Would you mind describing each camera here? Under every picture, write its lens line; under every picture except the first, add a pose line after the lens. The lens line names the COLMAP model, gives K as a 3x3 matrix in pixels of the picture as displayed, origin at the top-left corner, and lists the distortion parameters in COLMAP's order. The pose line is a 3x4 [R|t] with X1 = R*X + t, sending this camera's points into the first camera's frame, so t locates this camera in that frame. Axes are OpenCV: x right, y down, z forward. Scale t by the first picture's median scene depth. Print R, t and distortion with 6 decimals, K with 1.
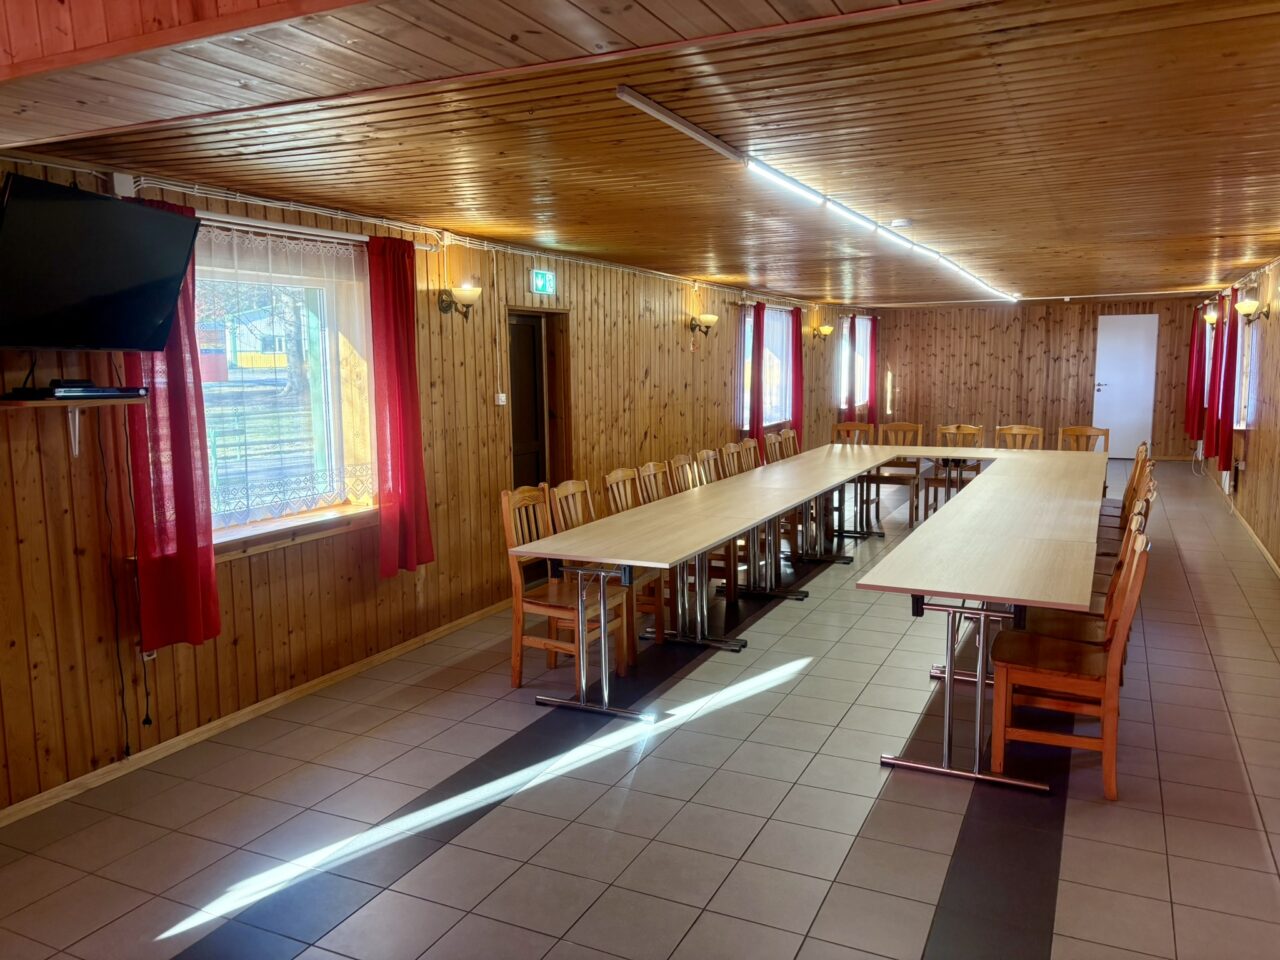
lens RADIAL K [[958.5, 0, 639.5], [0, 958.5, 479.2], [0, 0, 1]] dist [0.002672, 0.000270]
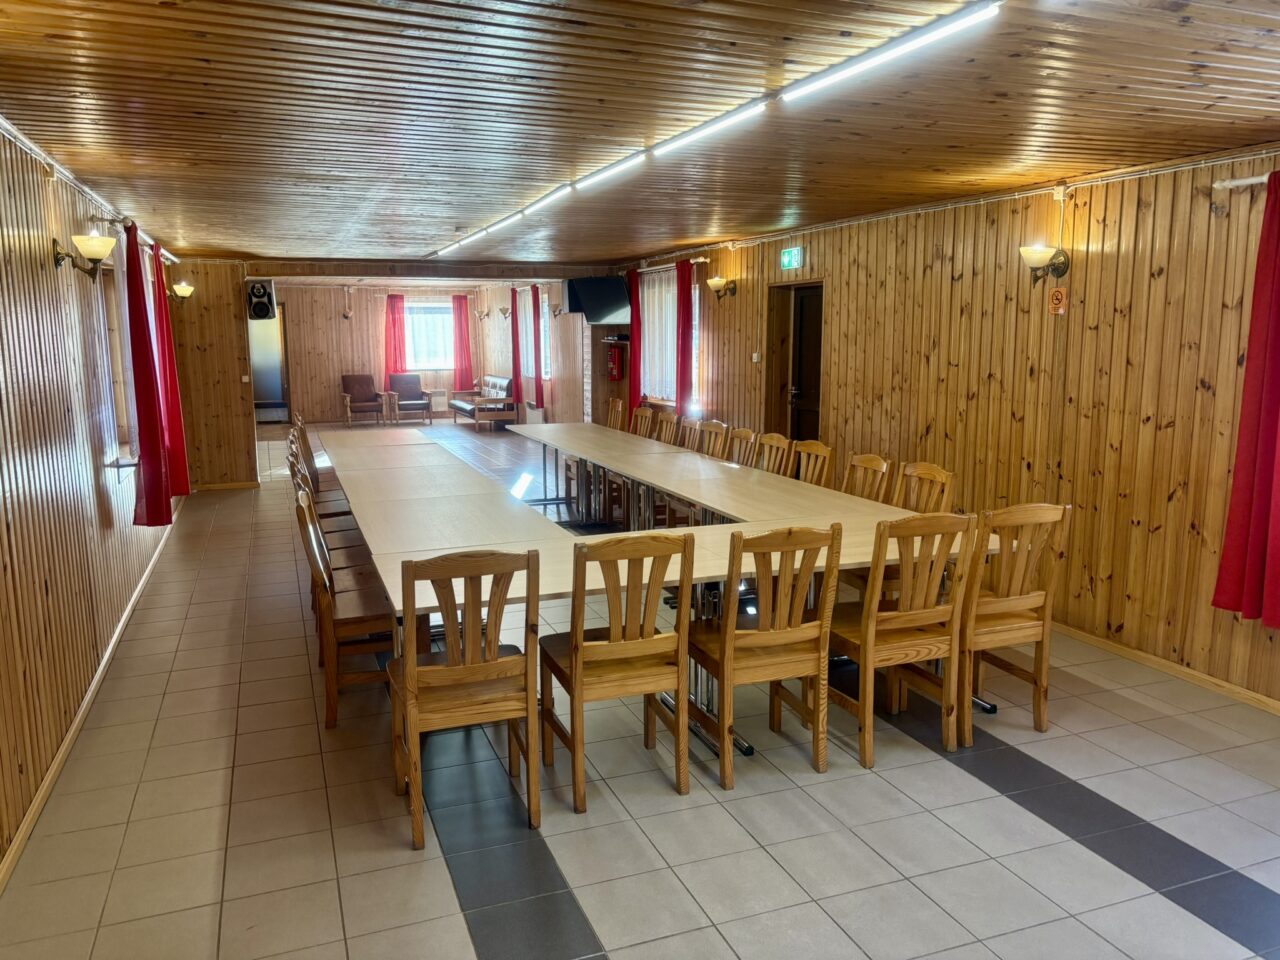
lens RADIAL K [[958.5, 0, 640.9], [0, 958.5, 481.9], [0, 0, 1]] dist [0.002672, 0.000270]
pose [[-0.696888, 0.124012, -0.706376, 0.782980], [-0.076835, 0.966358, 0.245458, -0.195524], [0.713052, 0.225331, -0.663915, 1.535434]]
